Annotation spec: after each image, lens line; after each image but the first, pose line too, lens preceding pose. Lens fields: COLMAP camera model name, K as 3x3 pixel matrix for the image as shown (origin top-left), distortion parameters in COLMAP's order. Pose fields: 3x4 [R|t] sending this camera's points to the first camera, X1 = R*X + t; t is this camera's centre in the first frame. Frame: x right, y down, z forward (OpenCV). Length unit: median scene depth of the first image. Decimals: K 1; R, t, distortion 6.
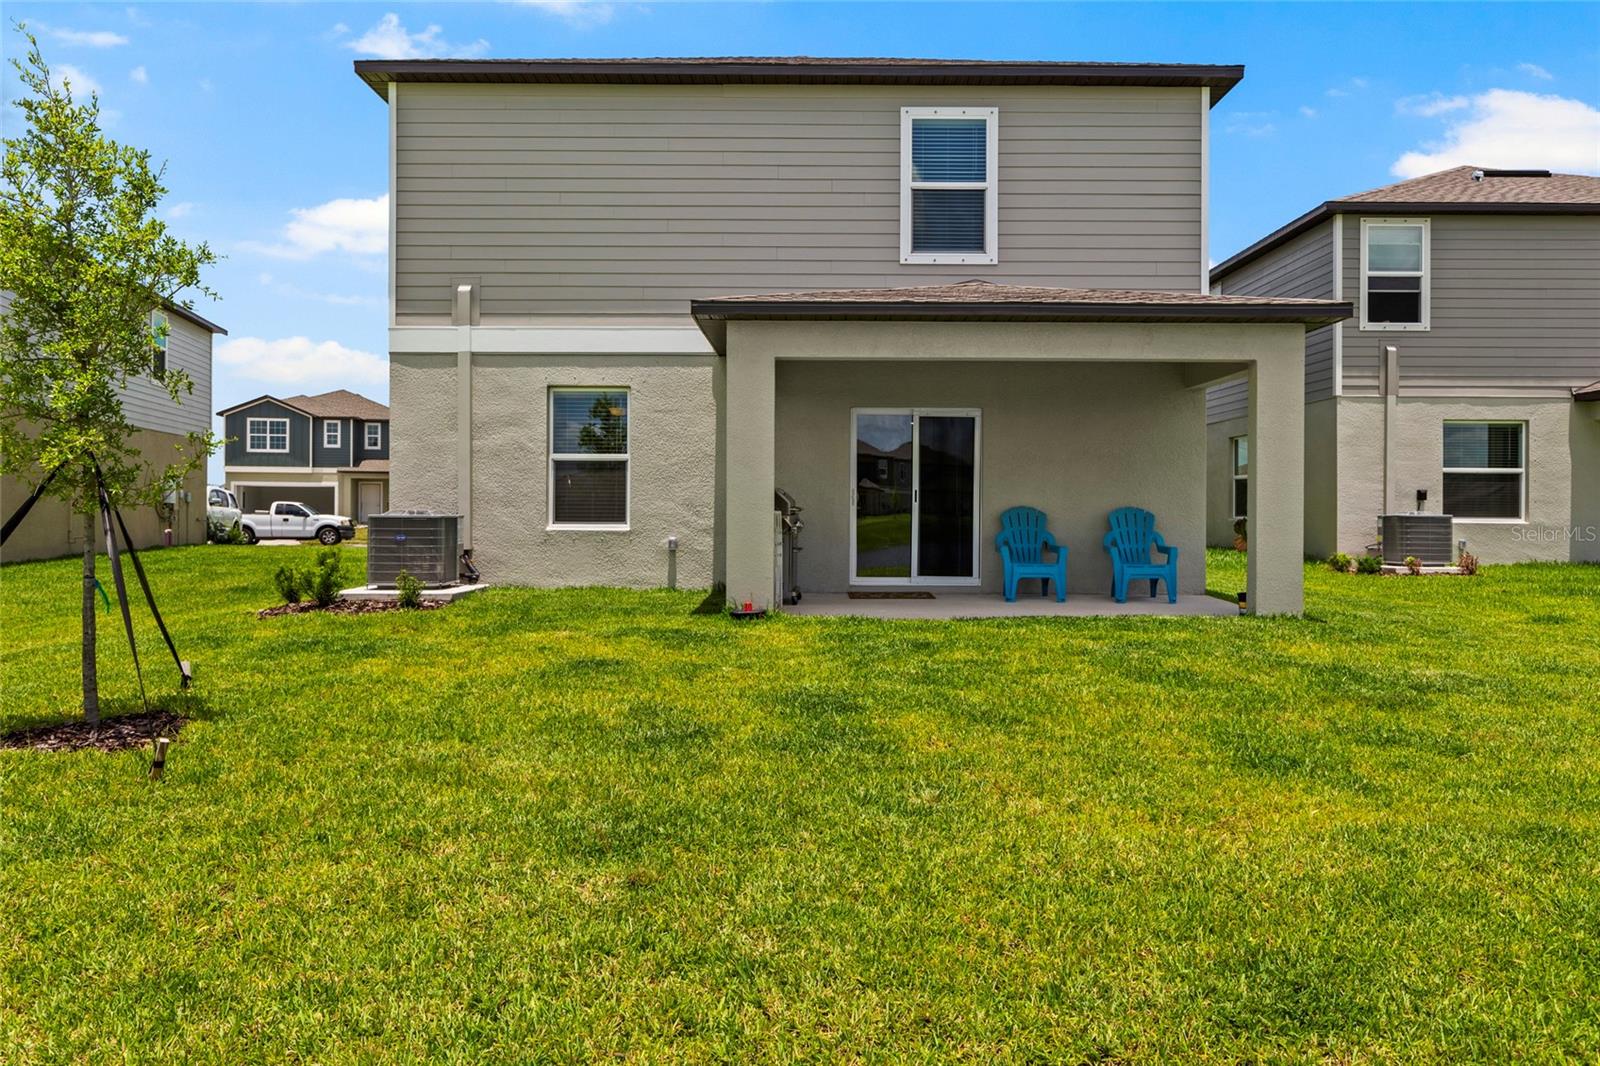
lens RADIAL K [[1148.9, 0, 798.9], [0, 1148.9, 527.3], [0, 0, 1]] dist [0.003194, -0.001240]
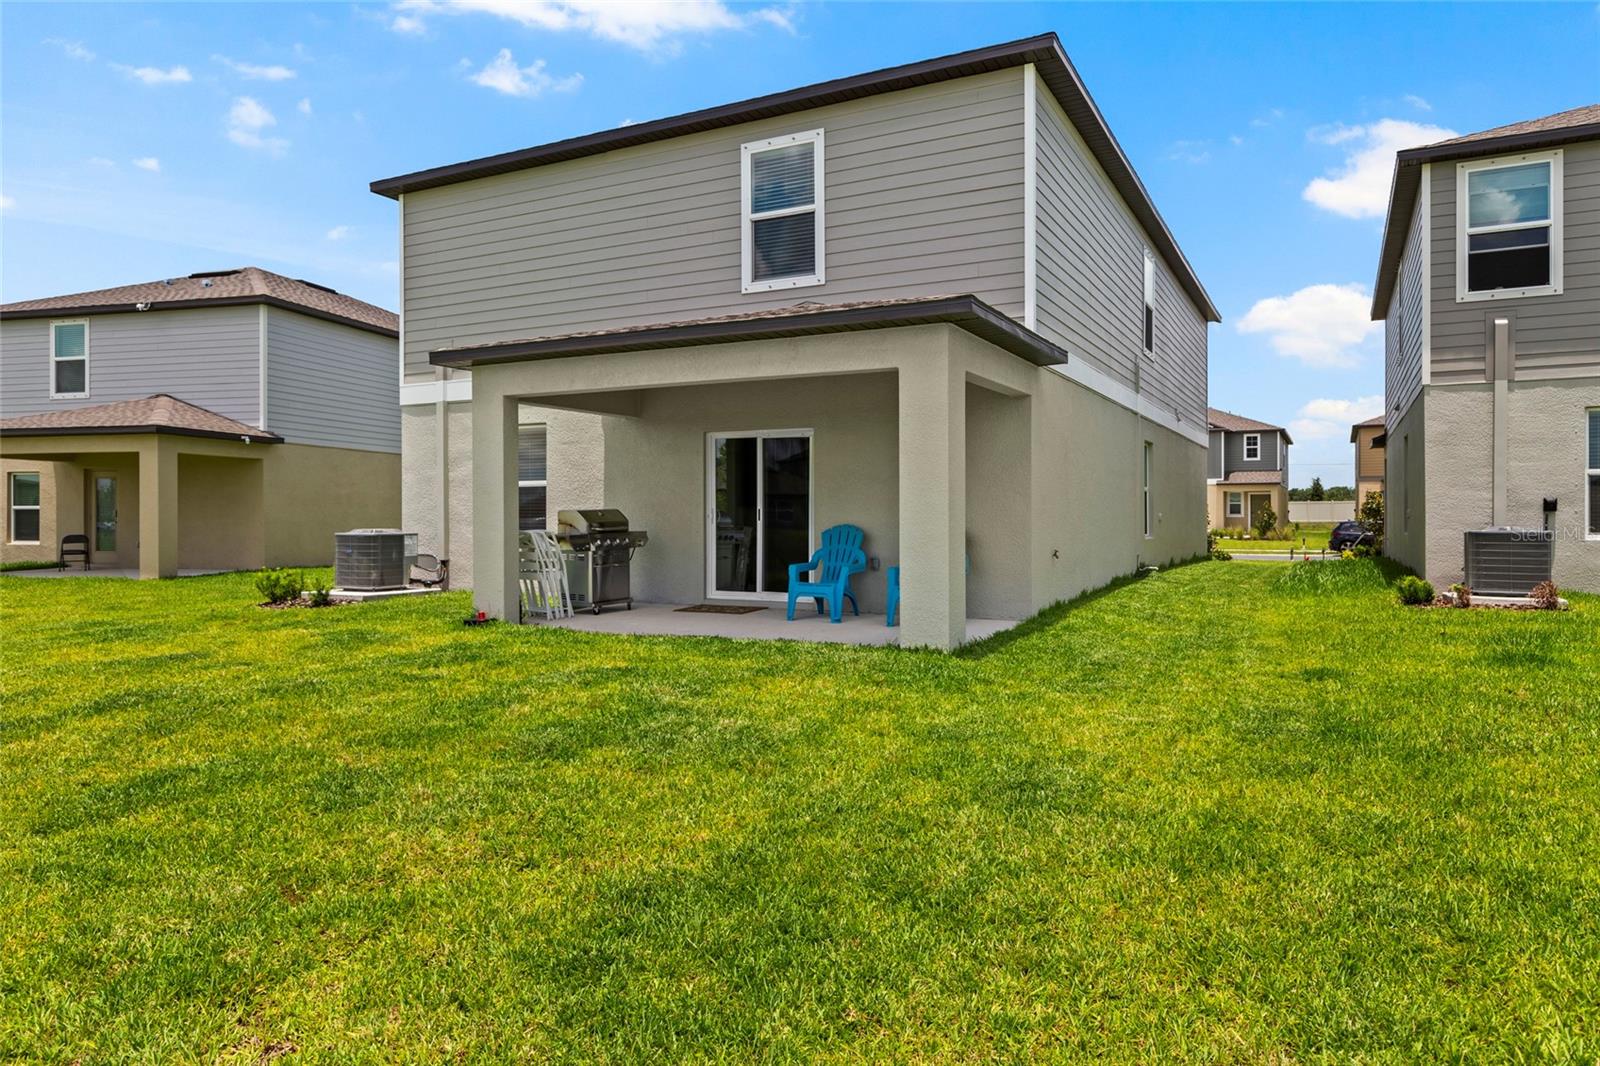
lens RADIAL K [[1051.5, 0, 799.4], [0, 1051.5, 532.6], [0, 0, 1]] dist [0.001290, 0.002226]
pose [[0.882813, 0.000594, -0.469724, 0.585277], [-0.002320, 0.999993, -0.003095, -0.008189], [0.469719, 0.003822, 0.882808, 0.177079]]
